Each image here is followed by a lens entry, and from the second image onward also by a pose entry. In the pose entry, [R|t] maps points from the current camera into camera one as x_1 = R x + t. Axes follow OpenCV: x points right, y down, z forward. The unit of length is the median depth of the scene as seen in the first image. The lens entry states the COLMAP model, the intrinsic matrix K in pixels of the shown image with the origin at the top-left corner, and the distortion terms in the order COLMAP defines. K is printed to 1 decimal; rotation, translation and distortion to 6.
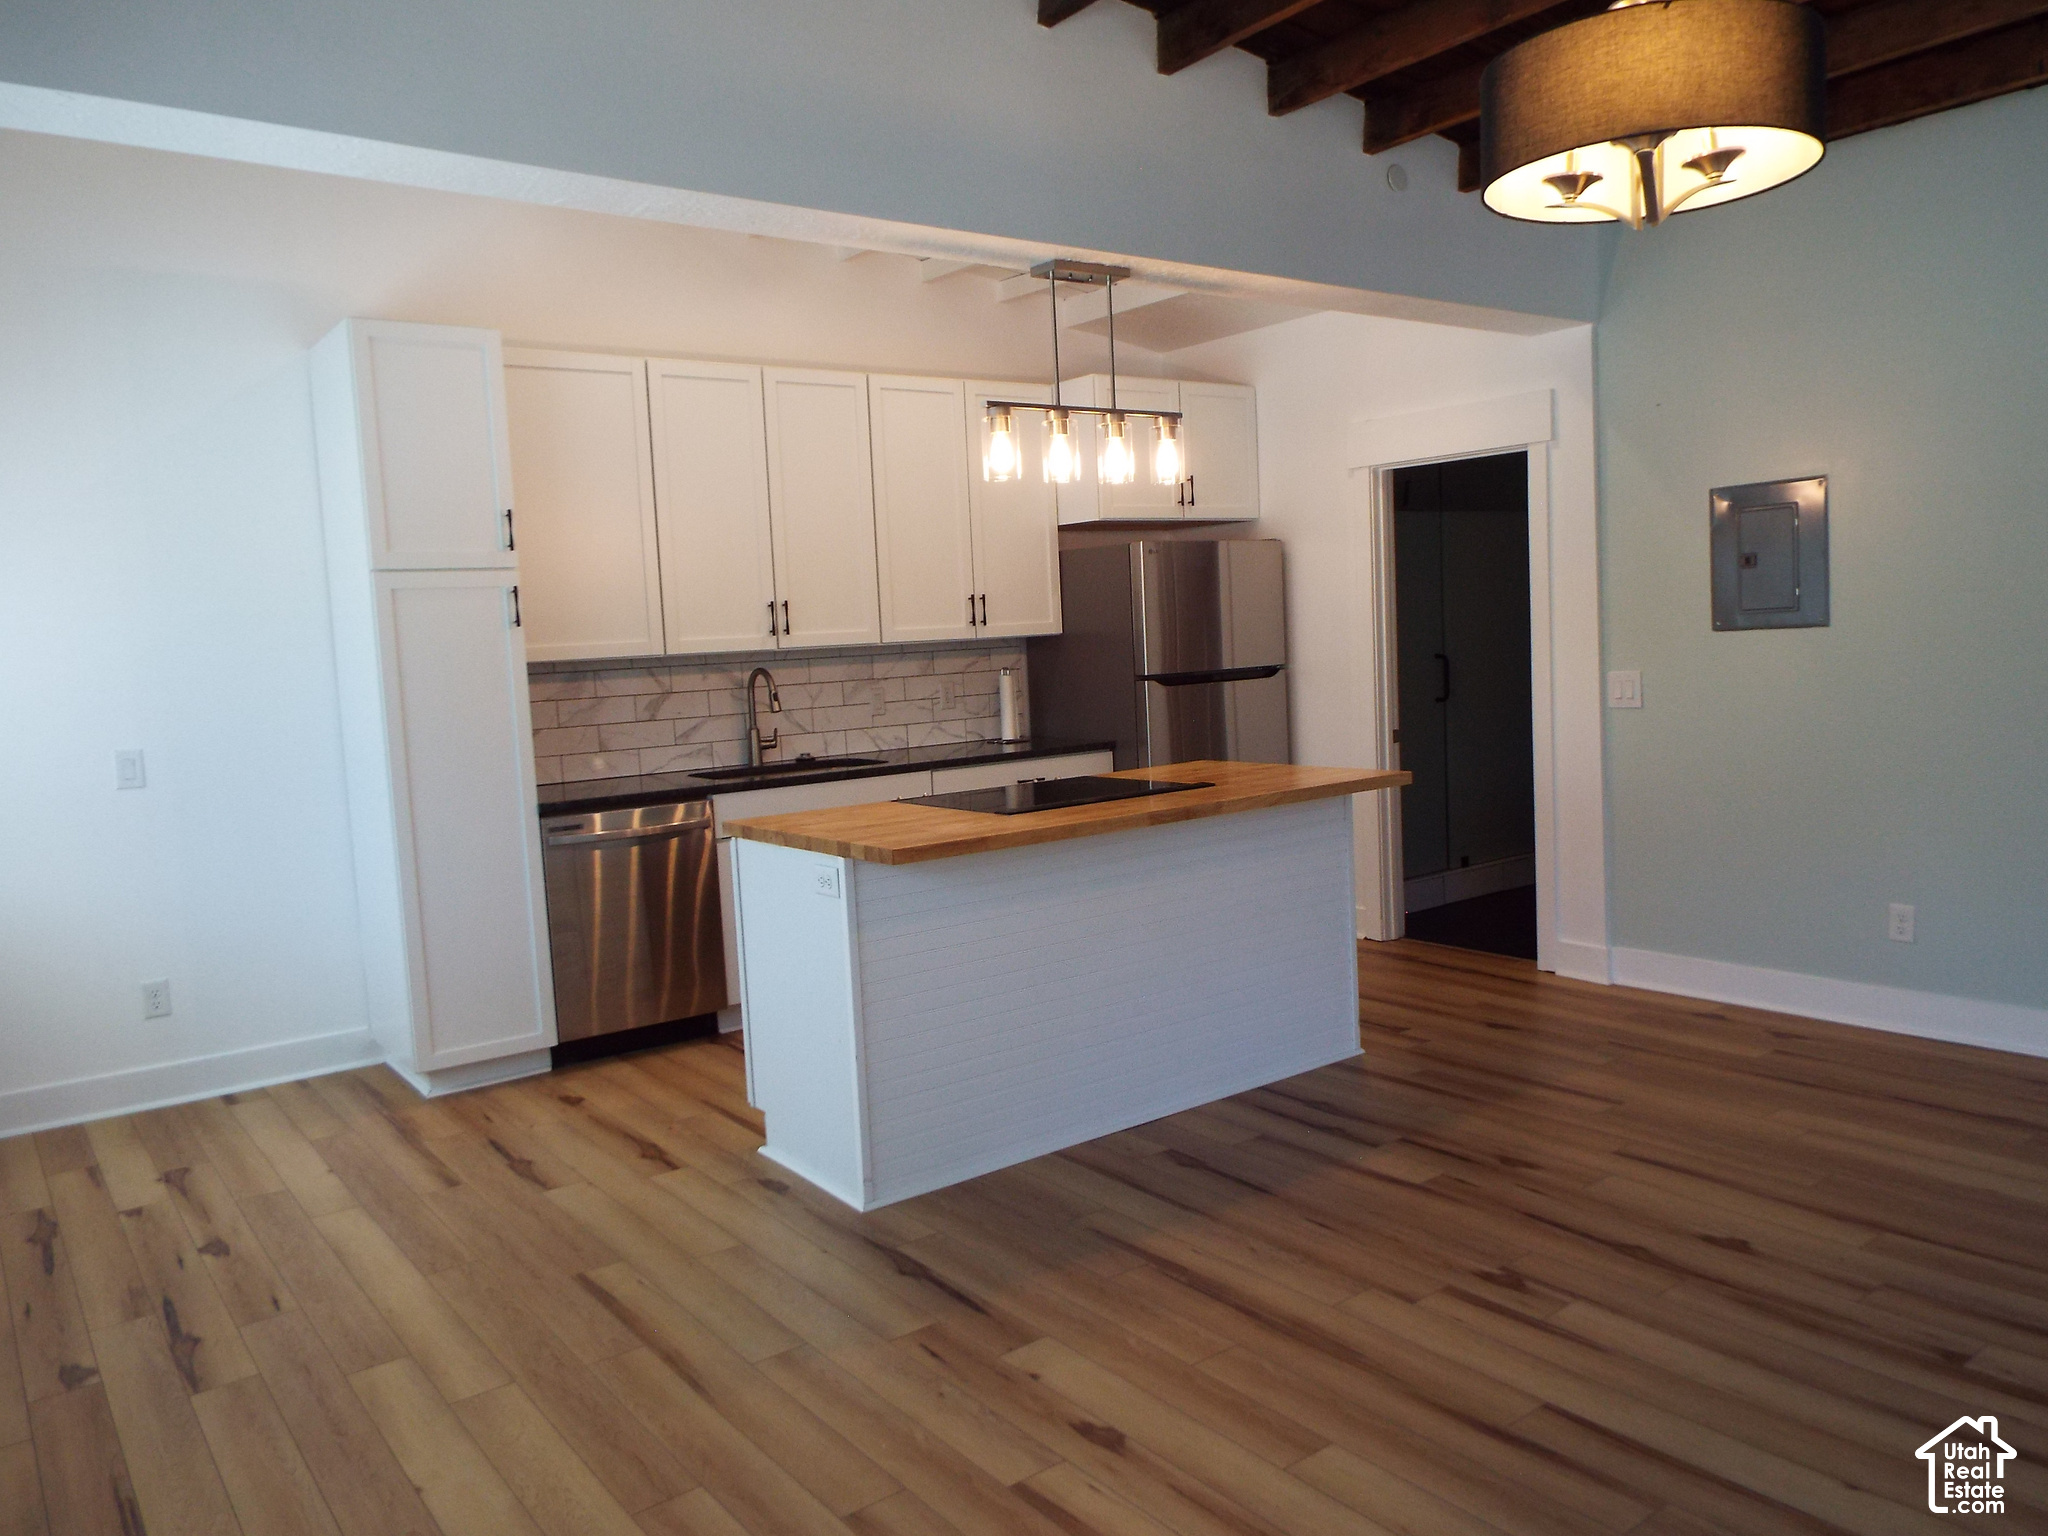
lens RADIAL K [[1505.2, 0, 1024.1], [0, 1505.2, 763.0], [0, 0, 1]] dist [-0.010097, 0.001443]
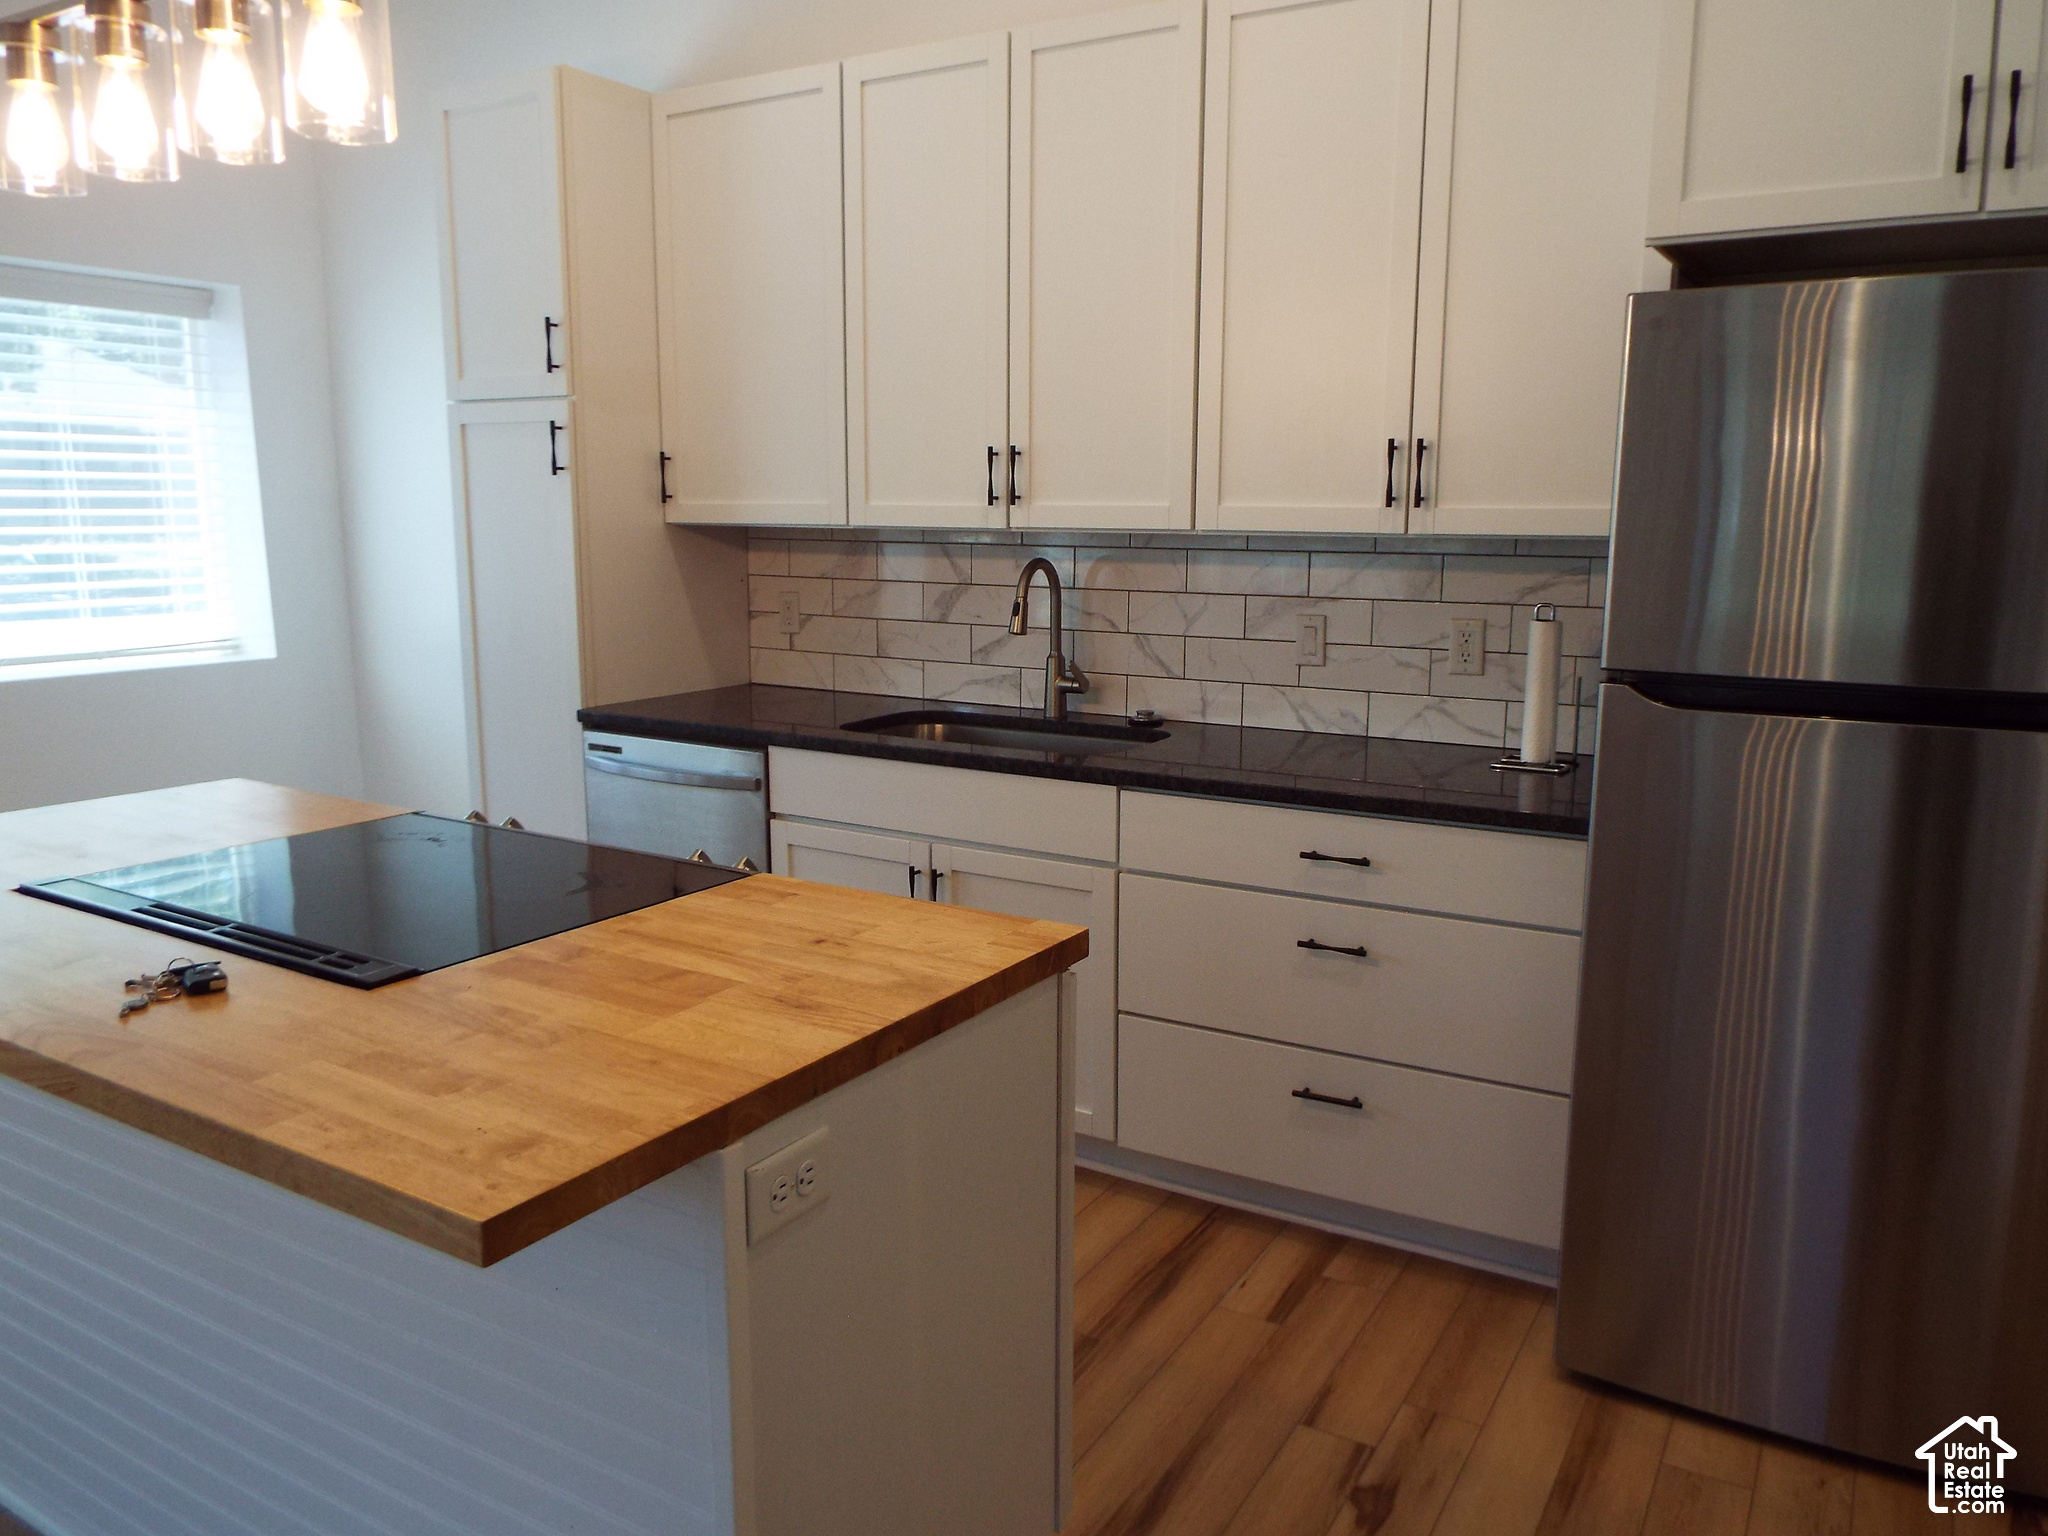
lens RADIAL K [[1505.2, 0, 1023.1], [0, 1505.2, 764.9], [0, 0, 1]] dist [-0.010097, 0.001443]
pose [[0.382730, 0.207140, -0.900339, 0.387302], [-0.106119, 0.977947, 0.179885, -0.090682], [0.917746, 0.026696, 0.396271, 0.763235]]
